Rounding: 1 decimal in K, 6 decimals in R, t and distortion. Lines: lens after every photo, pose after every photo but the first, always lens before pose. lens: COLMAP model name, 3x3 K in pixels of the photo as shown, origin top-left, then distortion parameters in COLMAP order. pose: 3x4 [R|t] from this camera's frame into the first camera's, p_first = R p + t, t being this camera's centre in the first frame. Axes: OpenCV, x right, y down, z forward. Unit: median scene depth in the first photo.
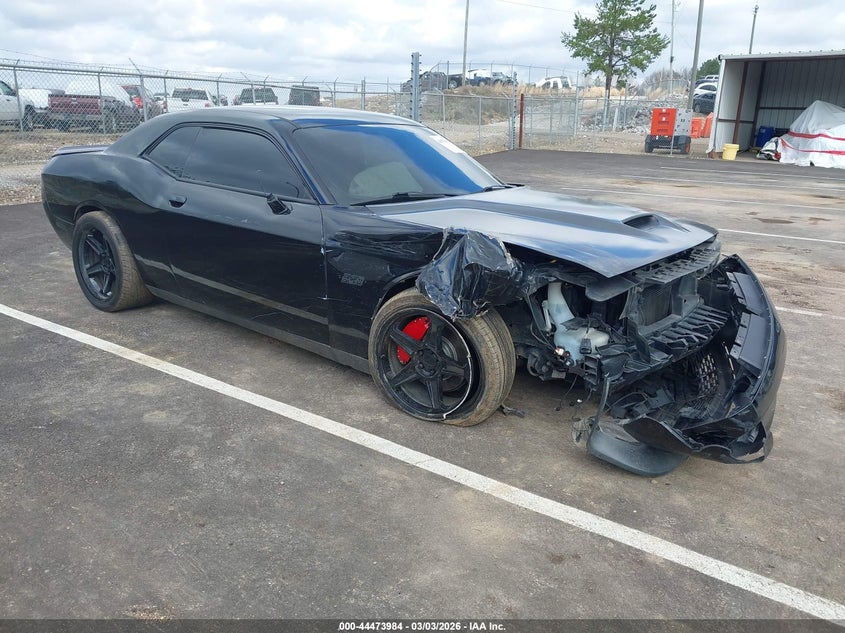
lens RADIAL K [[667.9, 0, 422.5], [0, 667.9, 316.5], [0, 0, 1]] dist [0.000736, -0.005395]
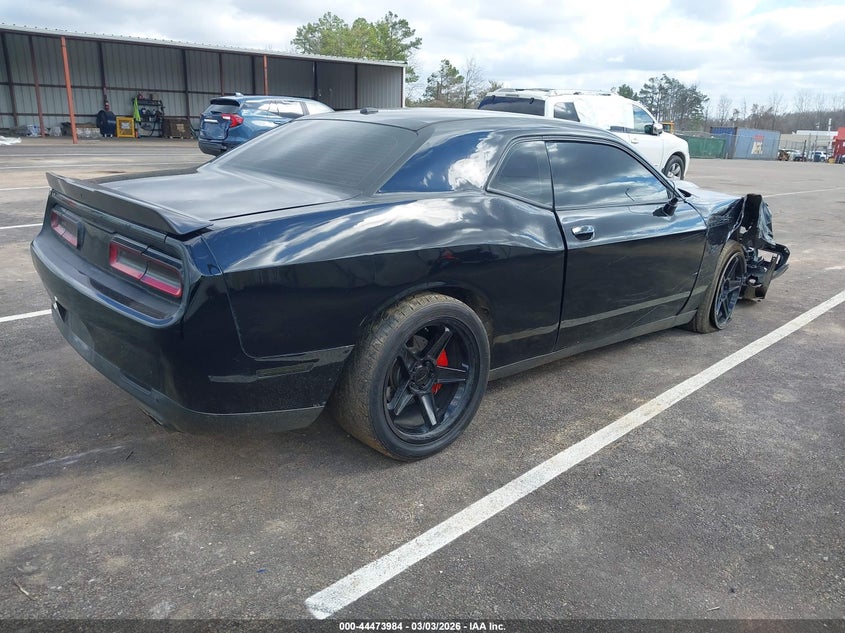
lens RADIAL K [[667.9, 0, 422.5], [0, 667.9, 316.5], [0, 0, 1]] dist [0.000736, -0.005395]
pose [[0.166668, -0.311191, 0.935618, -1.255010], [0.231073, 0.934793, 0.269754, -0.365649], [-0.958555, 0.171237, 0.227708, 1.046692]]
